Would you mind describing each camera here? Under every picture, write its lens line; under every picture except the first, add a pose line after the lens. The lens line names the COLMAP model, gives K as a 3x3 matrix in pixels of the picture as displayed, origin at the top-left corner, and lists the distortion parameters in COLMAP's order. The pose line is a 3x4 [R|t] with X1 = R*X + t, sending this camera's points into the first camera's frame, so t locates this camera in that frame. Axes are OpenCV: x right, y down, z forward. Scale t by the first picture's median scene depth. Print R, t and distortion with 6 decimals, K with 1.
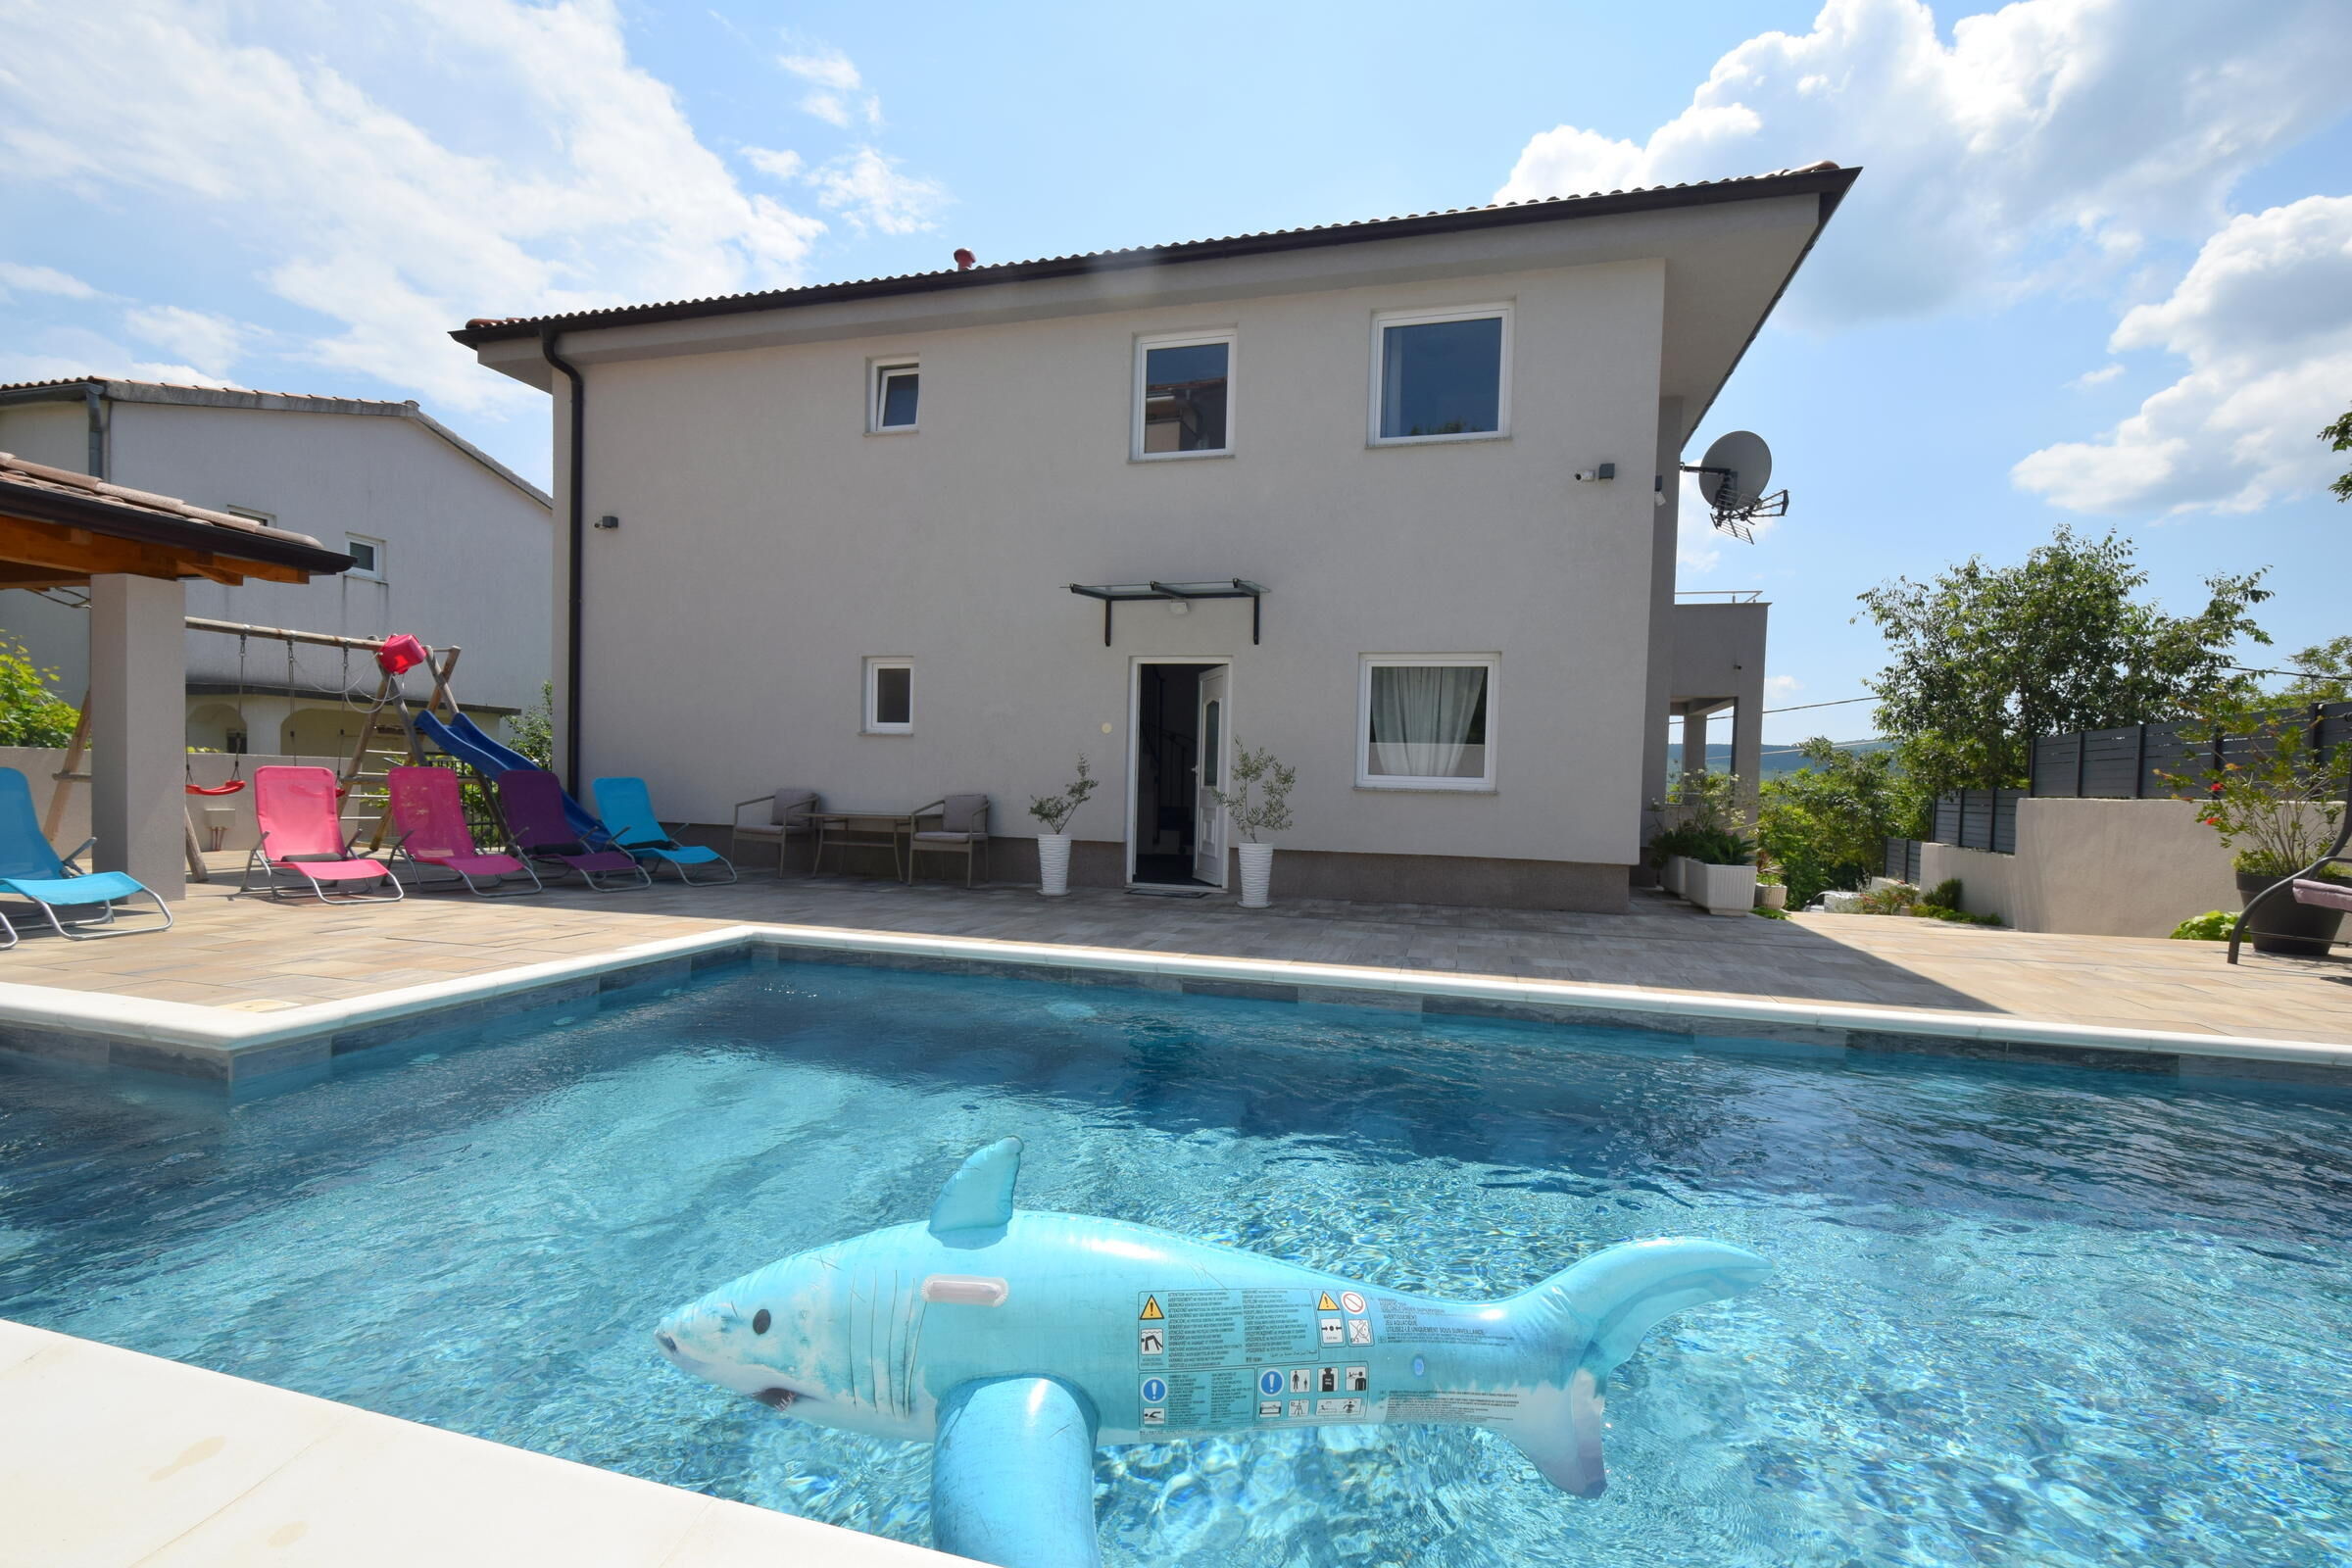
lens RADIAL K [[941.6, 0, 1260.7], [0, 941.6, 823.8], [0, 0, 1]] dist [0.009521, -0.006498]
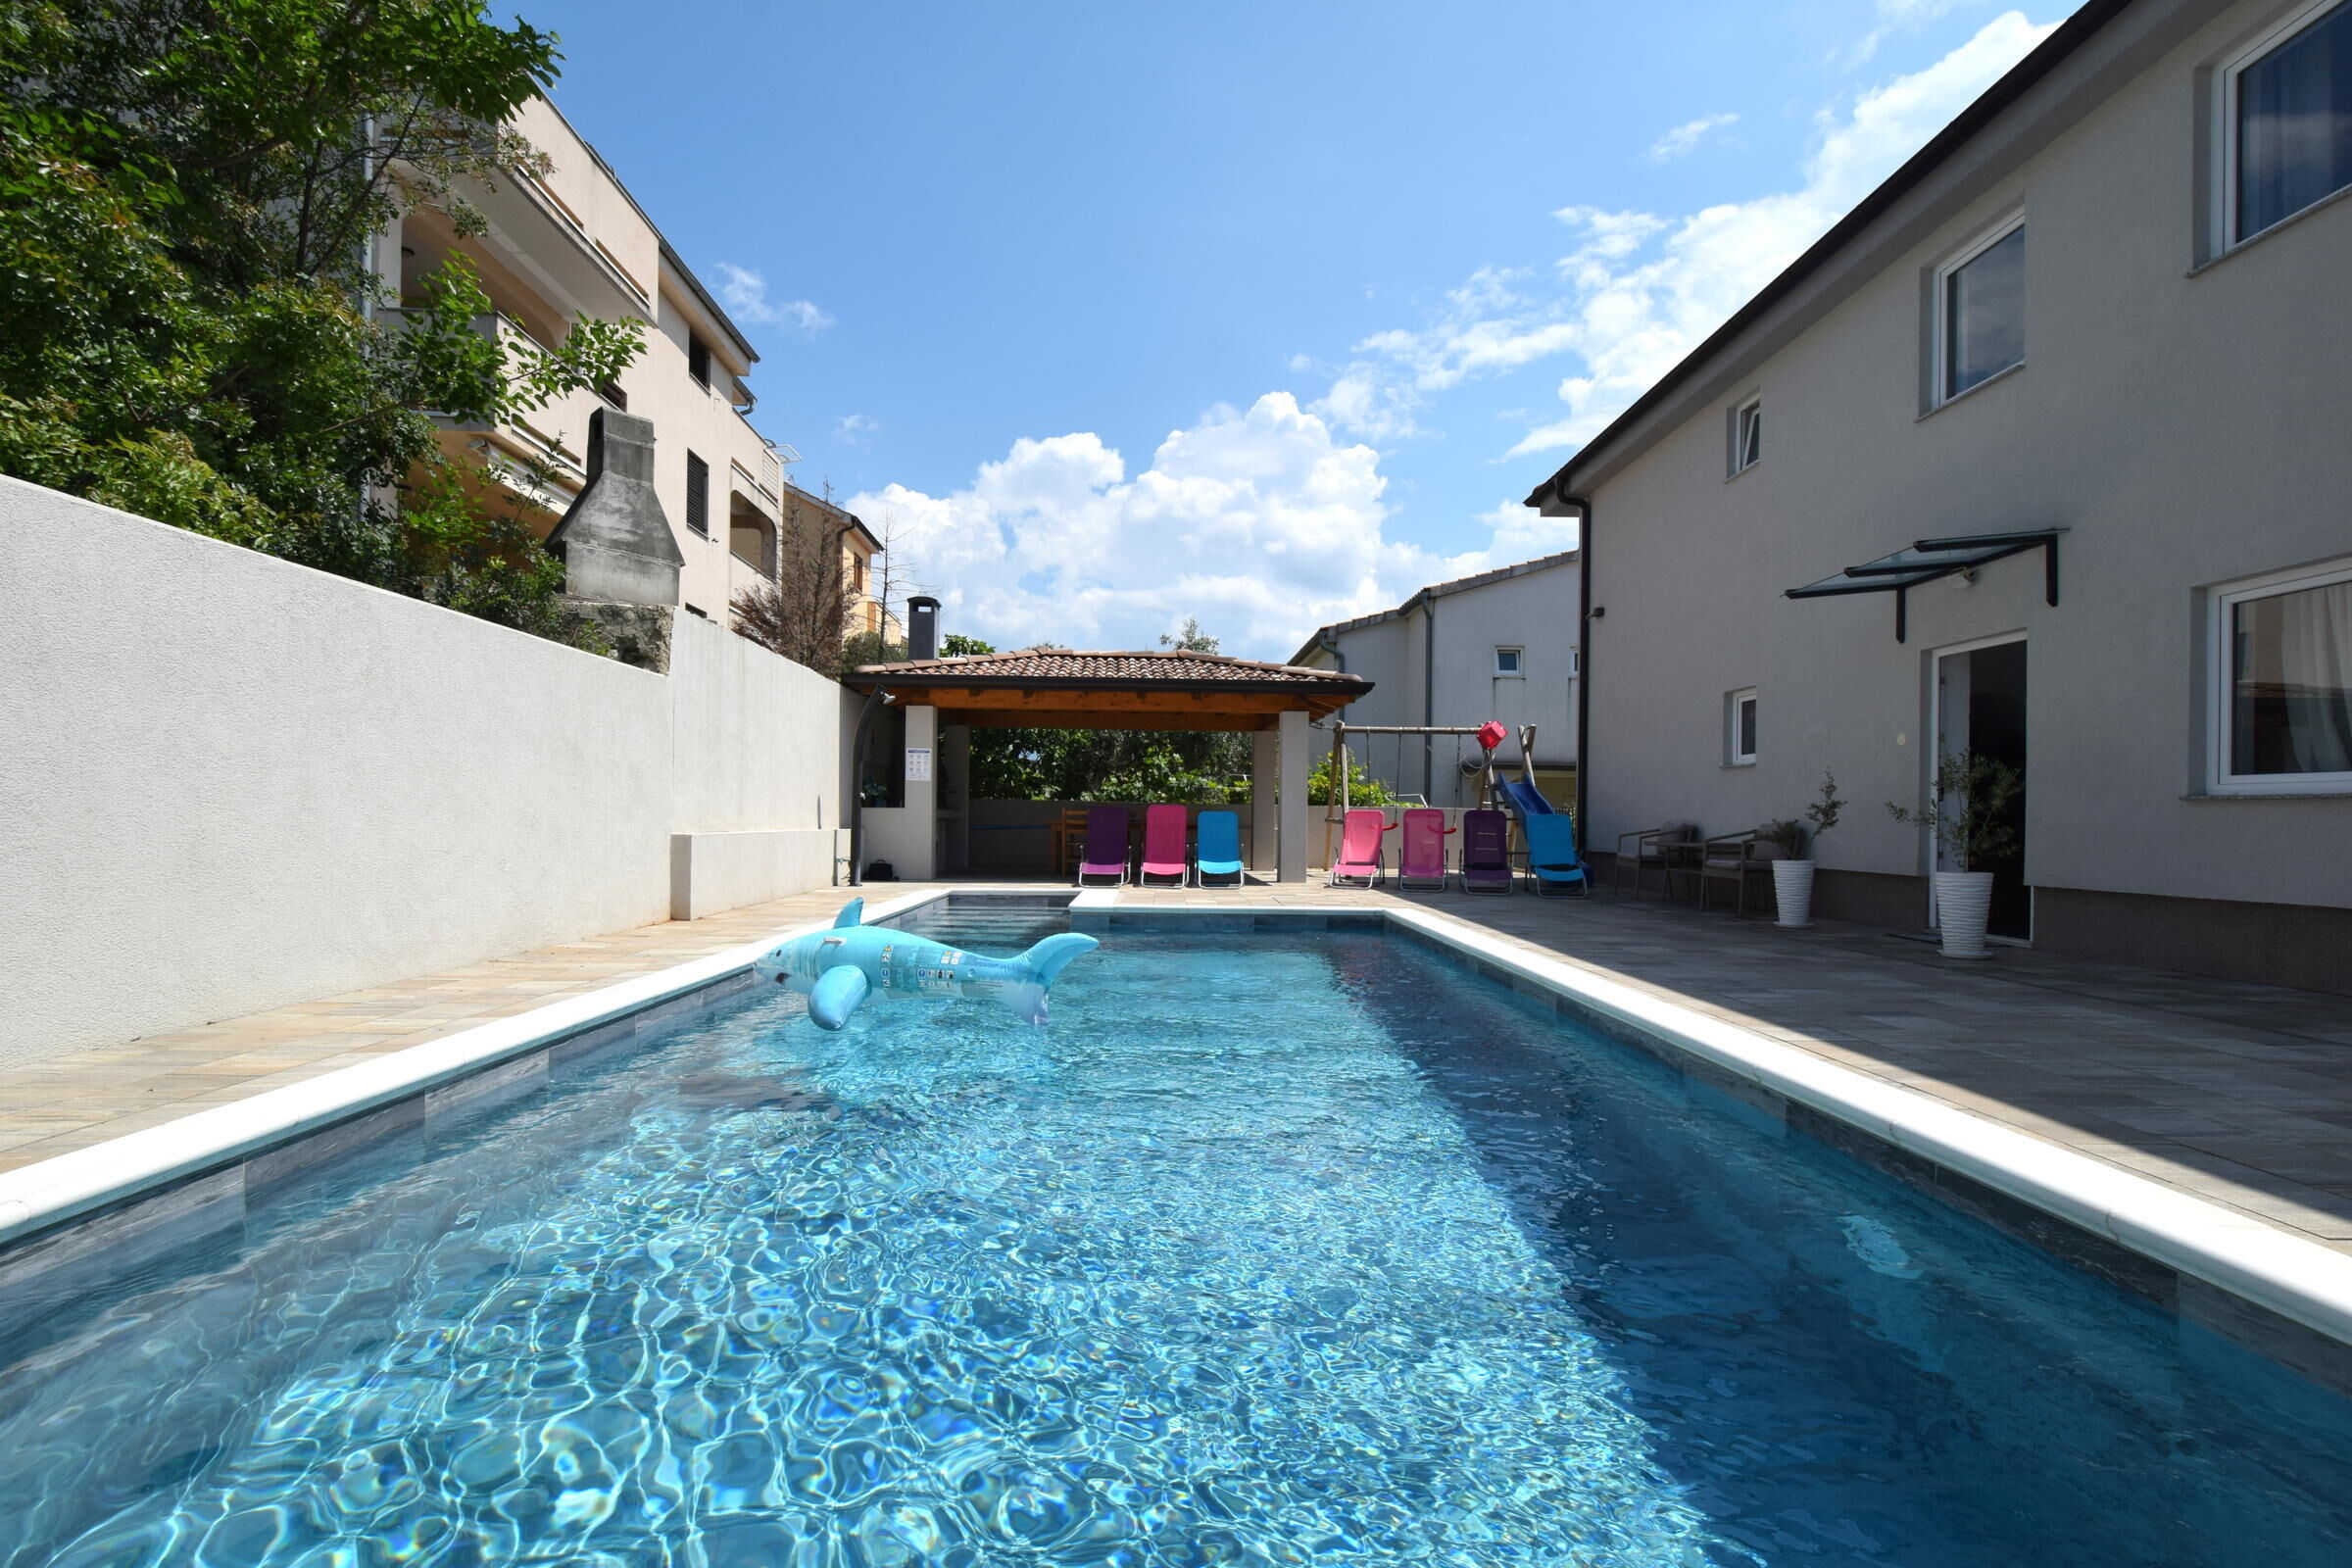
lens RADIAL K [[1027.5, 0, 1248.2], [0, 1027.5, 823.3], [0, 0, 1]] dist [0.002784, -0.006050]
pose [[0.327628, -0.018263, -0.944630, 0.506270], [-0.039730, 0.998662, -0.033088, 0.025891], [0.943971, 0.048370, 0.326464, 0.157285]]
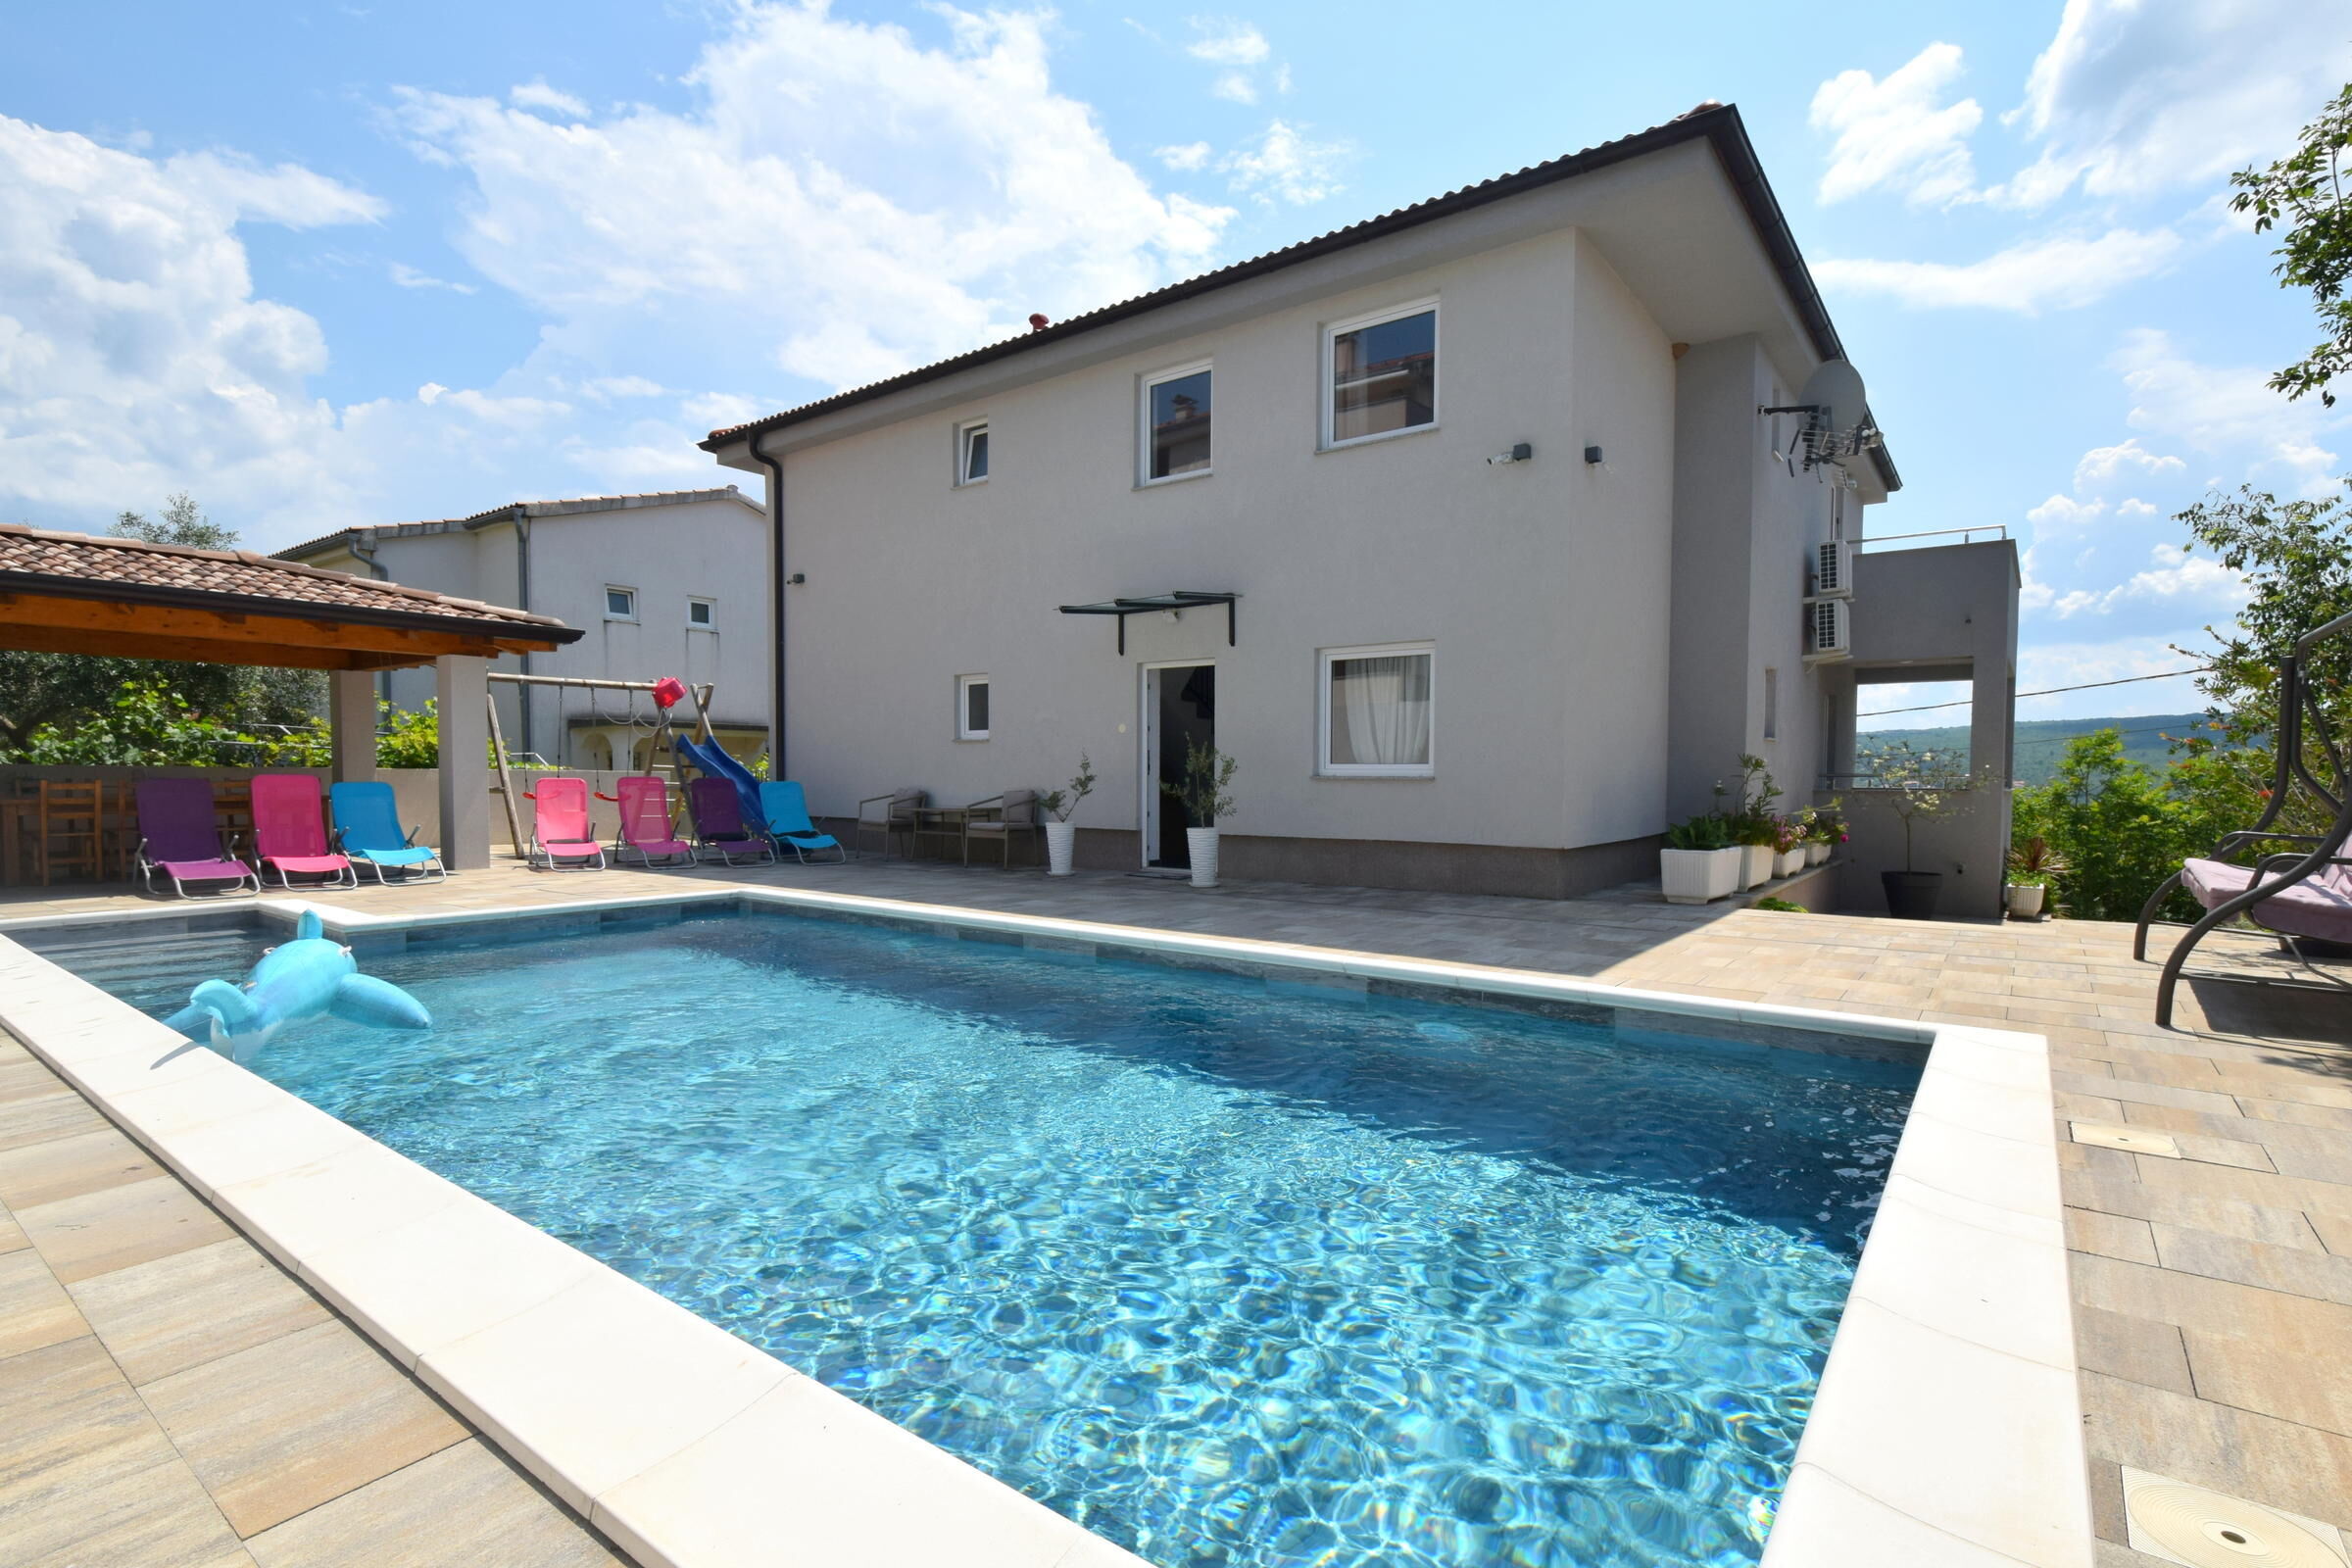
lens RADIAL K [[1027.5, 0, 1248.2], [0, 1027.5, 823.3], [0, 0, 1]] dist [0.002784, -0.006050]
pose [[0.940941, -0.006099, -0.338517, 0.386551], [0.005883, 0.999981, -0.001664, 0.013743], [0.338521, -0.000426, 0.940959, -0.094377]]
